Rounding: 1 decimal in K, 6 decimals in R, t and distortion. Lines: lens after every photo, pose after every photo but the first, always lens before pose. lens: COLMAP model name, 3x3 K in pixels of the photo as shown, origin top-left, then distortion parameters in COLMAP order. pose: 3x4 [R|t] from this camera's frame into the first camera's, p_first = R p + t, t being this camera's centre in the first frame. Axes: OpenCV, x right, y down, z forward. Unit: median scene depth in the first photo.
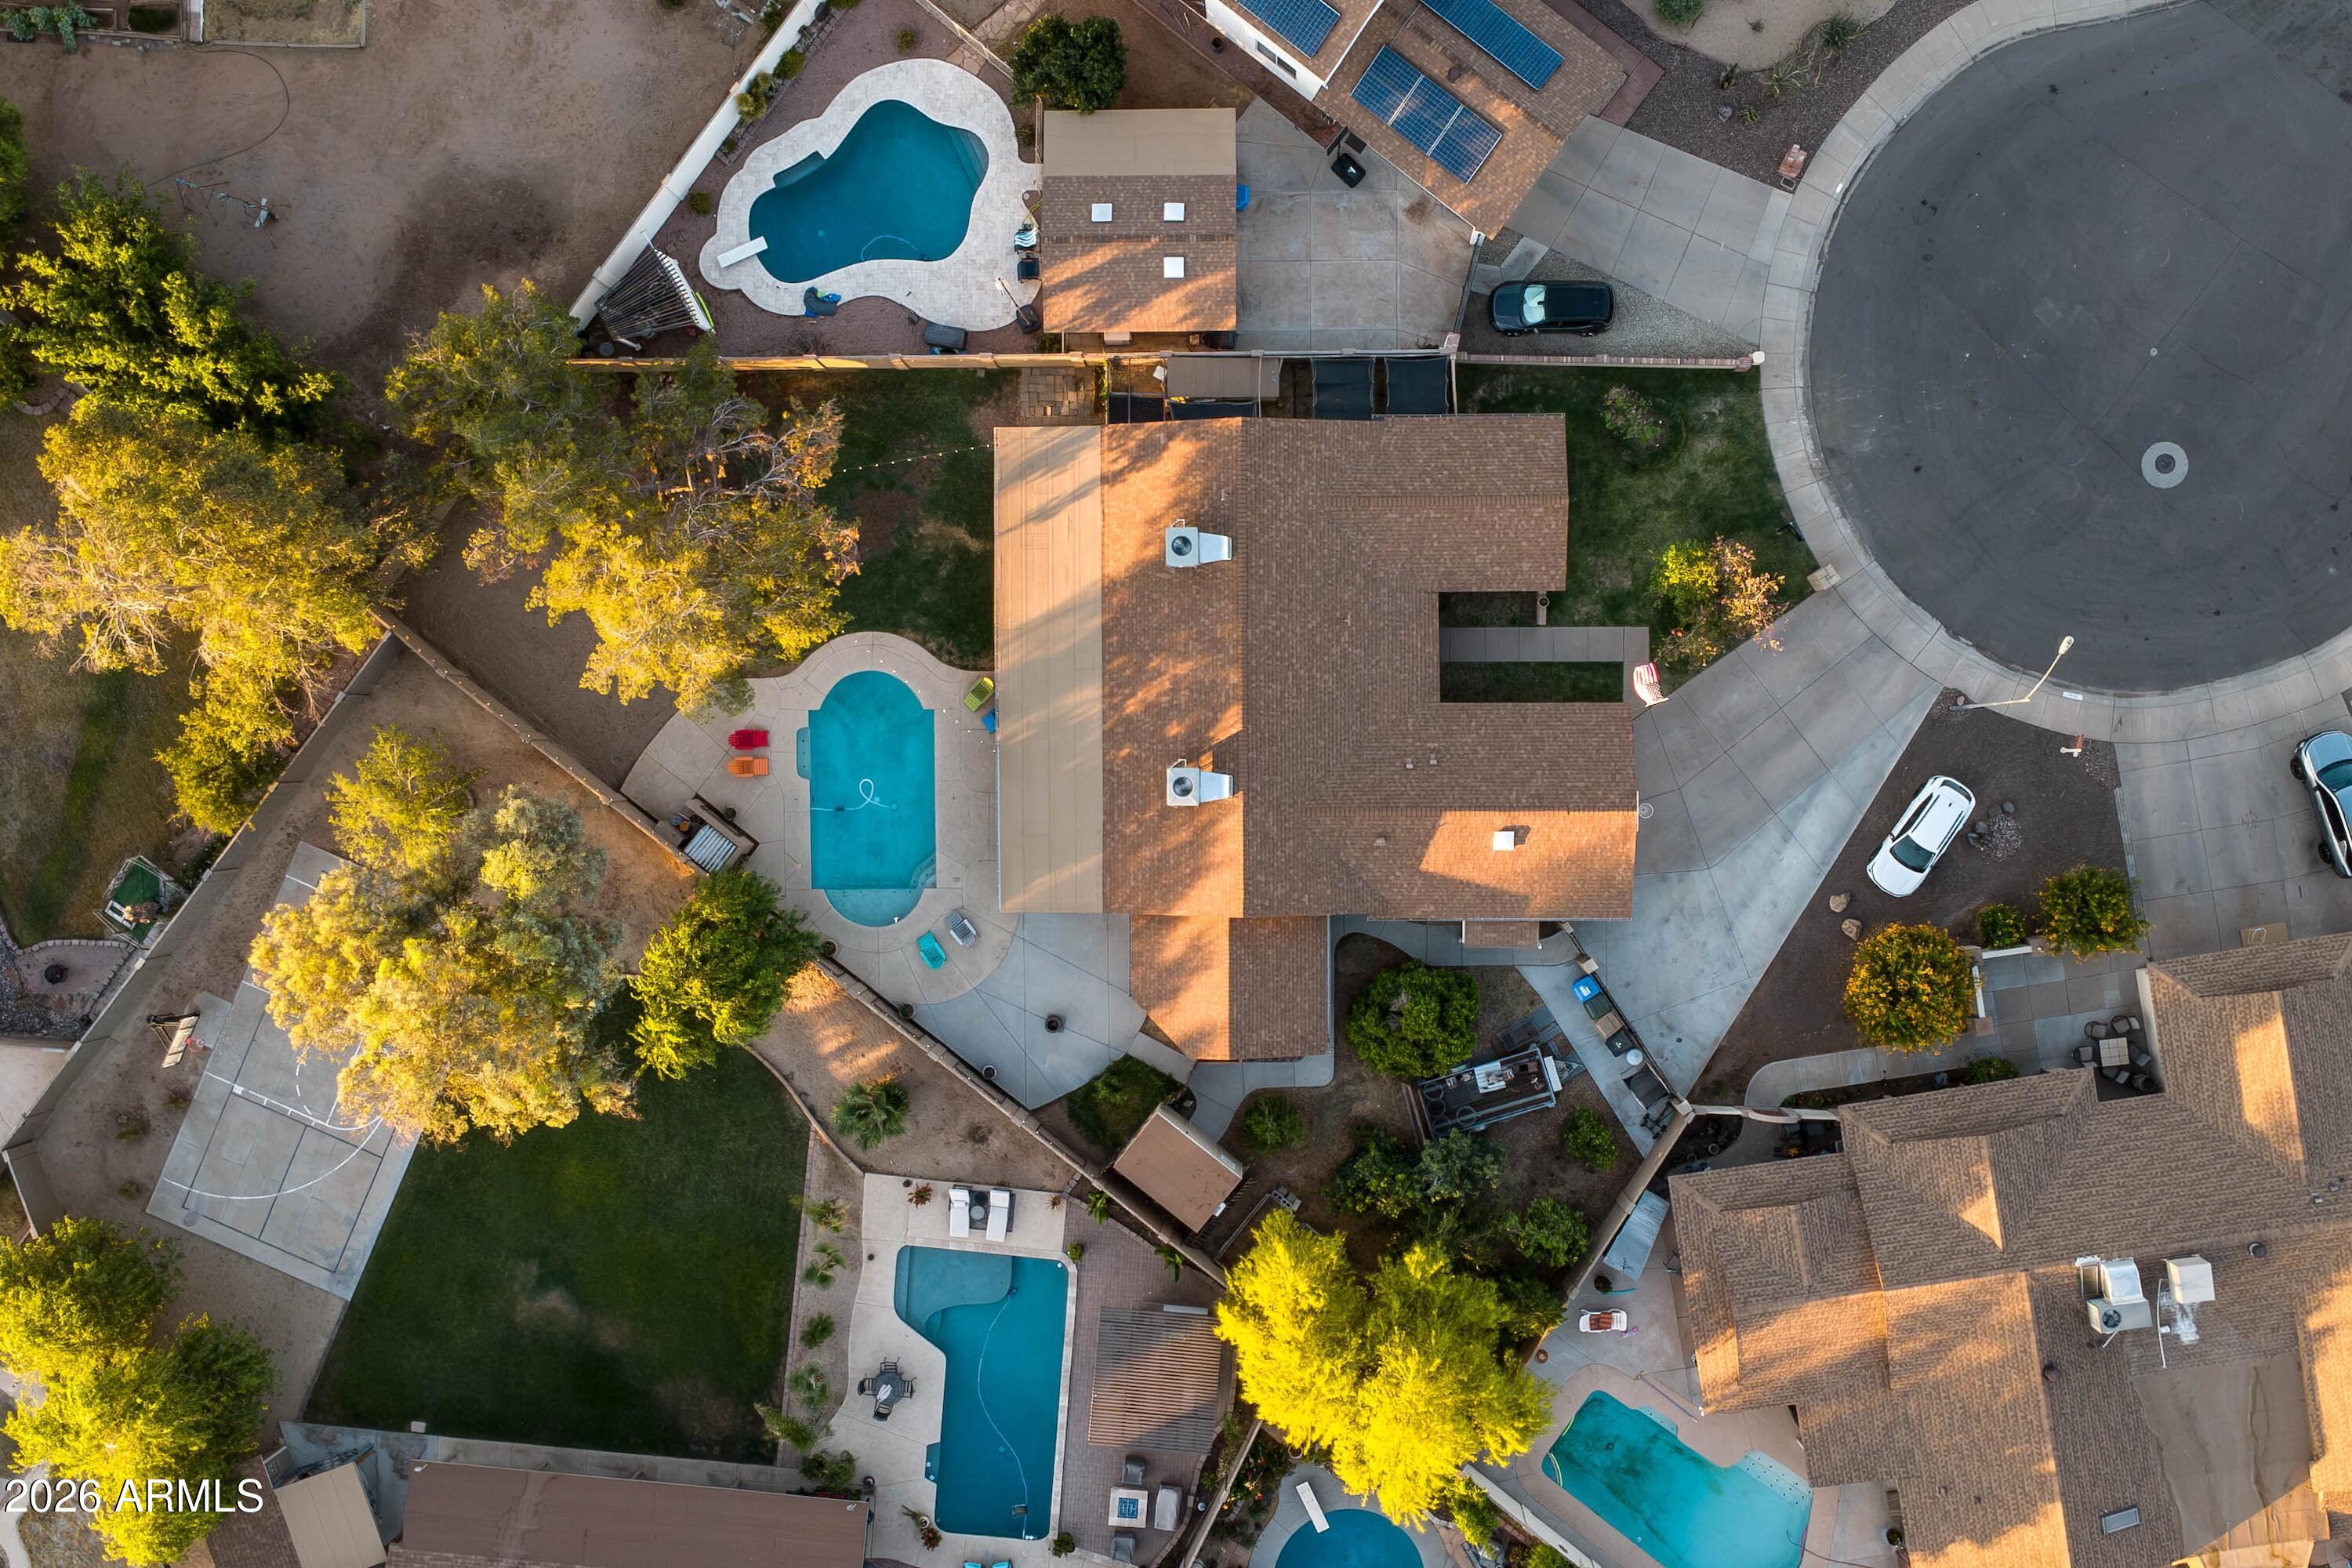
lens RADIAL K [[2089.8, 0, 1179.6], [0, 2089.8, 745.2], [0, 0, 1]] dist [0.004958, -0.000666]
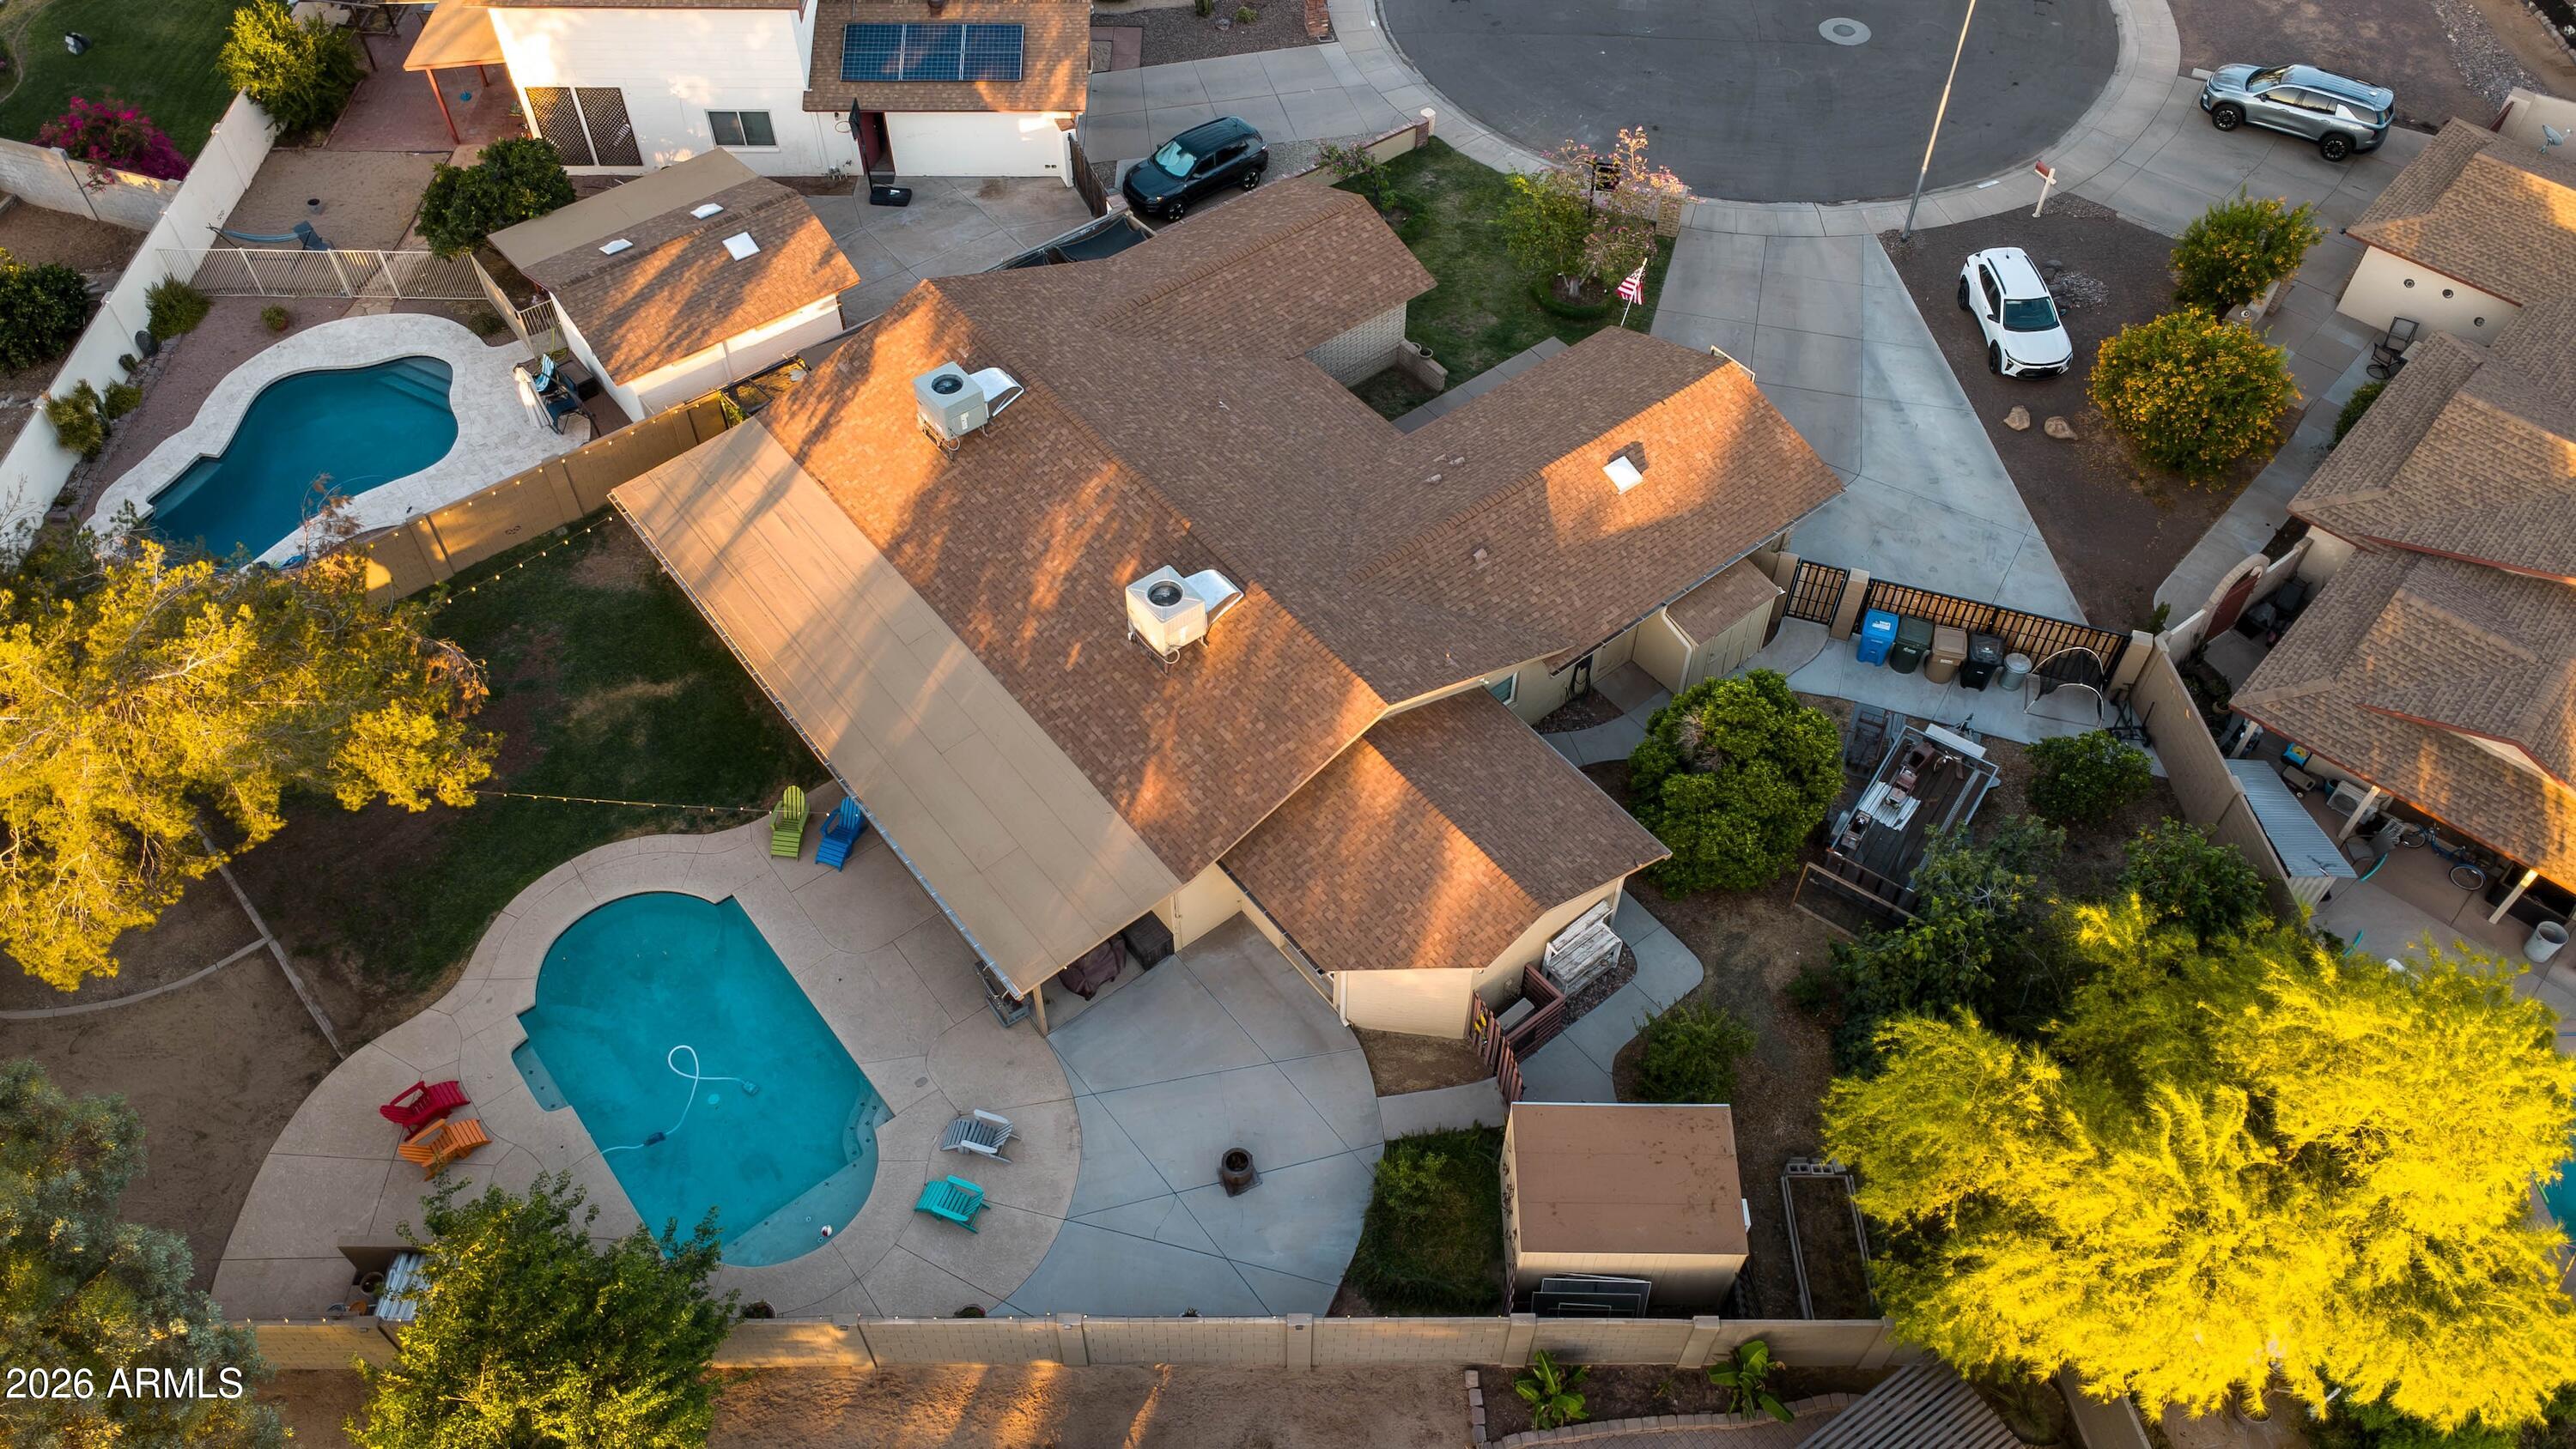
lens RADIAL K [[1856.7, 0, 1256.5], [0, 1856.7, 731.1], [0, 0, 1]] dist [0.018943, -0.002896]
pose [[0.793804, -0.434123, 0.425925, -0.203675], [0.607428, 0.600597, -0.519917, 0.309038], [-0.030102, 0.671432, 0.740455, 0.607967]]
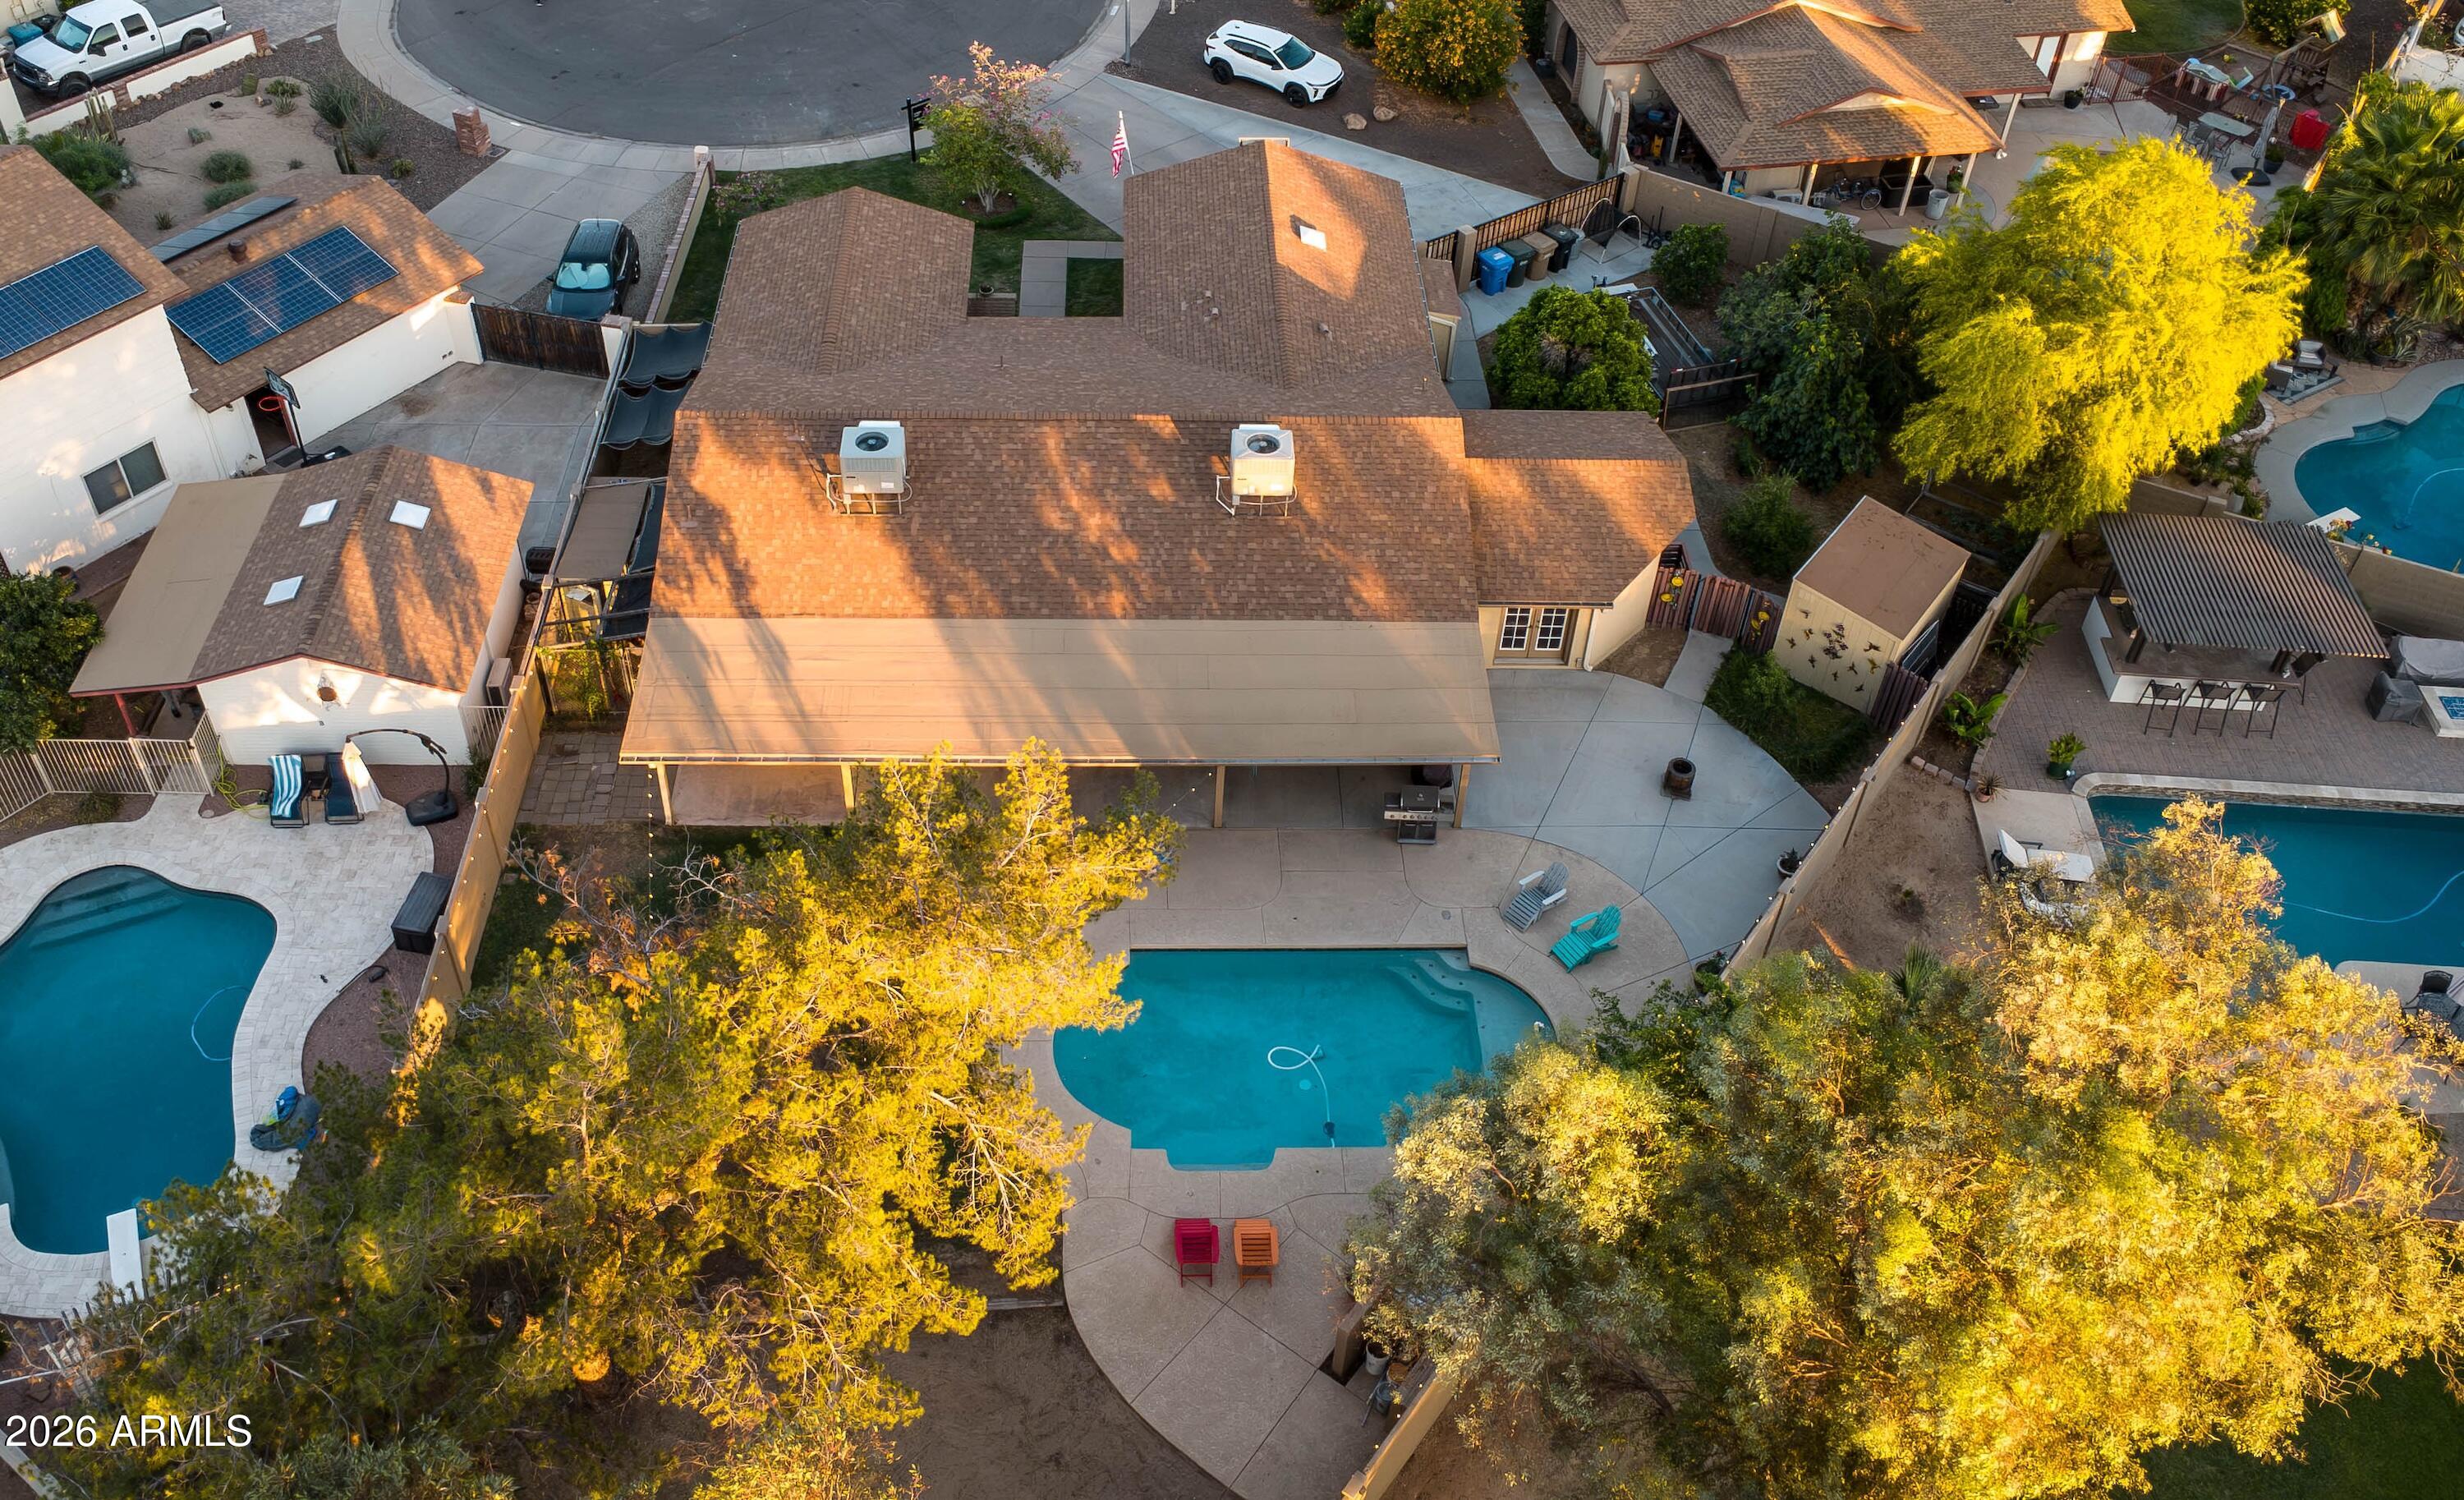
lens RADIAL K [[2144.5, 0, 1144.0], [0, 2144.5, 663.9], [0, 0, 1]] dist [0.012480, 0.001815]
pose [[-0.006579, -0.632433, 0.774587, -0.501553], [0.999921, 0.004159, 0.011889, -0.020677], [-0.010740, 0.774604, 0.632355, 0.614565]]
